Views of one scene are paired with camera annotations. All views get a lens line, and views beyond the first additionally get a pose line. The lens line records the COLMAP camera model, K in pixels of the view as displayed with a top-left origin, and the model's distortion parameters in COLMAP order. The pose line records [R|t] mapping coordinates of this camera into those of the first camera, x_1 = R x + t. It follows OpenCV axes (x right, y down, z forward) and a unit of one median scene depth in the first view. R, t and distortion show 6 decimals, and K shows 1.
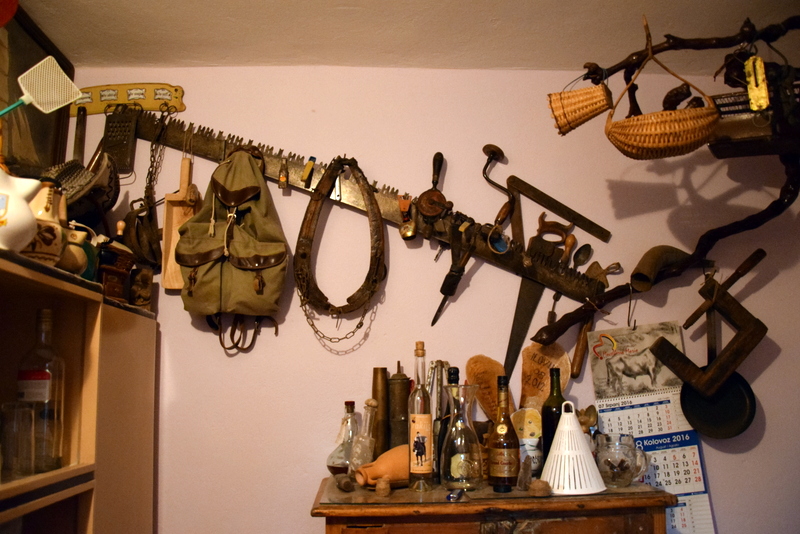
lens RADIAL K [[622.0, 0, 400.0], [0, 622.0, 279.0], [0, 0, 1]] dist [-0.170599, 0.123377]
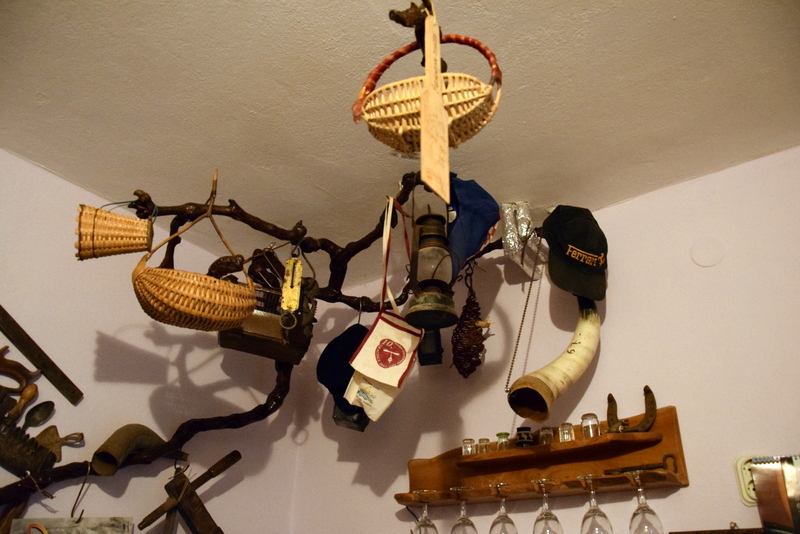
lens RADIAL K [[622.0, 0, 400.0], [0, 622.0, 279.0], [0, 0, 1]] dist [-0.170599, 0.123377]
pose [[0.622379, 0.365413, 0.692183, 0.000856], [-0.156313, 0.924547, -0.347532, -0.008195], [-0.766949, 0.108100, 0.632538, 0.160516]]
